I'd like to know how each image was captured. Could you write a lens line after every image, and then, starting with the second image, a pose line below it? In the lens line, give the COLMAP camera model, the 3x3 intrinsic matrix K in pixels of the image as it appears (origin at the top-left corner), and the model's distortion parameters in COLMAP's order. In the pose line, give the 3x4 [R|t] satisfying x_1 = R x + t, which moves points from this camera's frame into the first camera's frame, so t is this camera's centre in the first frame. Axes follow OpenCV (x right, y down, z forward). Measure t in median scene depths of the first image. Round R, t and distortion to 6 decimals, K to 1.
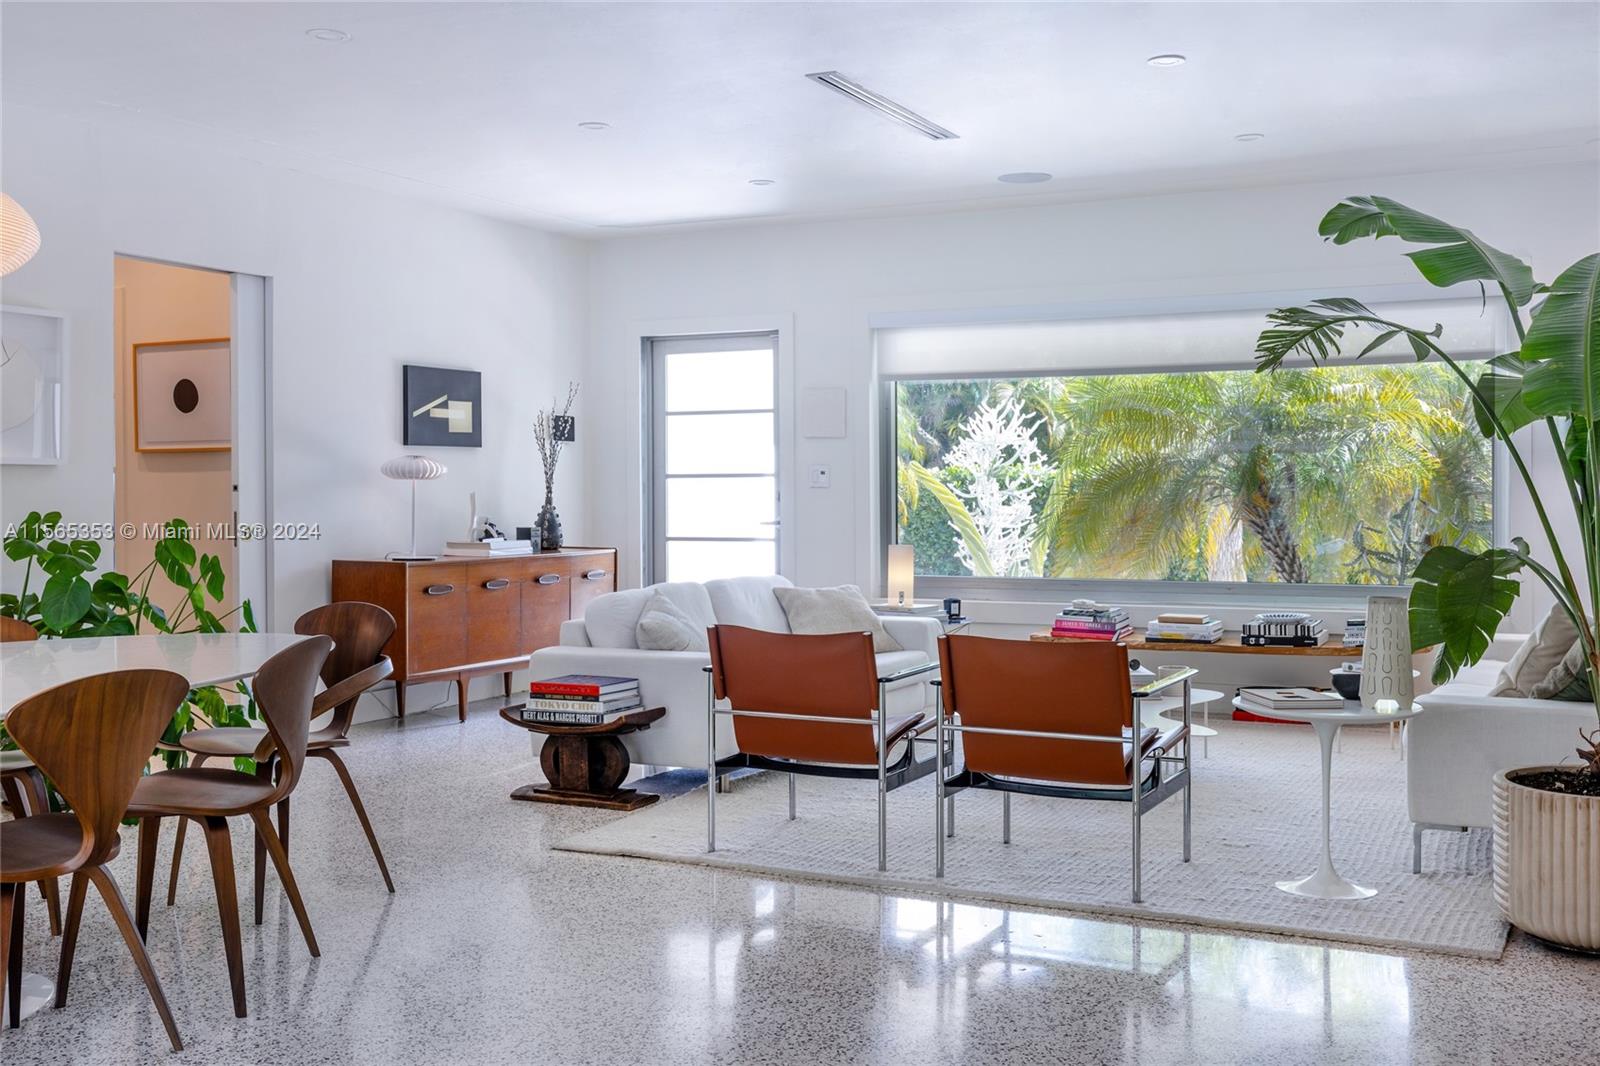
lens RADIAL K [[1600.9, 0, 801.4], [0, 1600.9, 528.8], [0, 0, 1]] dist [0.008499, 0.000000]
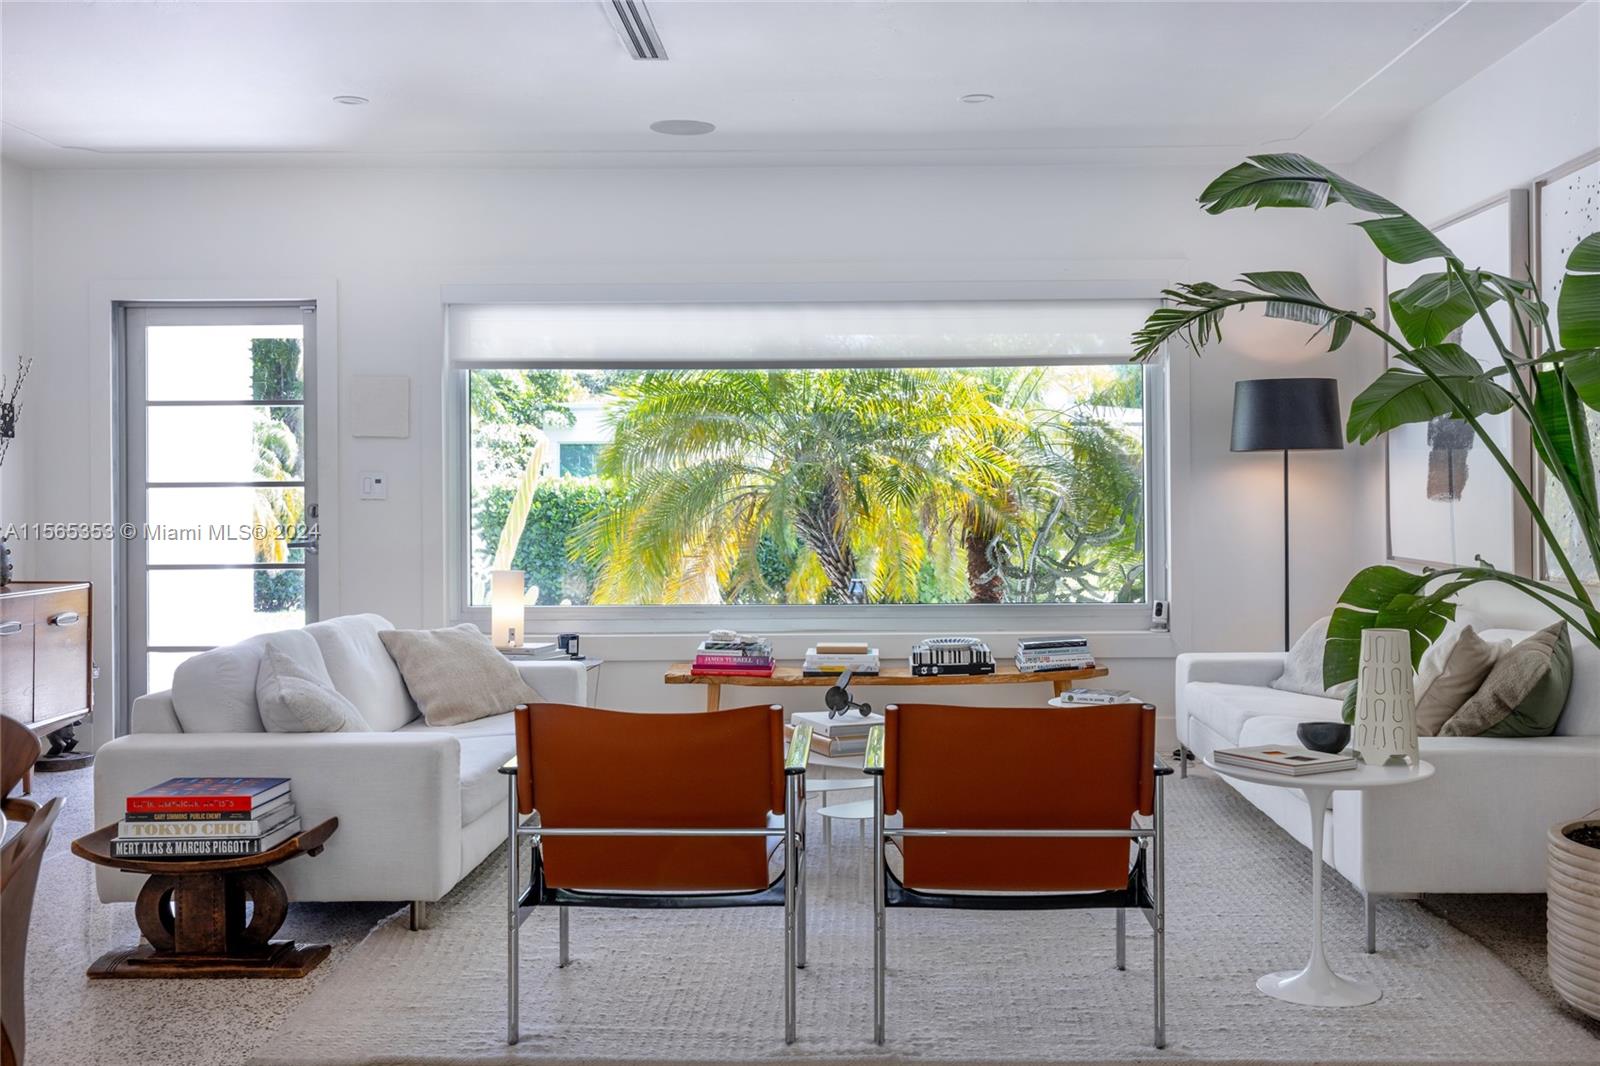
lens RADIAL K [[1600.9, 0, 826.9], [0, 1600.9, 504.8], [0, 0, 1]] dist [0.008499, 0.000000]
pose [[0.905062, -0.004139, 0.425259, -0.175377], [0.013416, 0.999733, -0.018822, -0.007298], [-0.425067, 0.022741, 0.904876, 0.260243]]
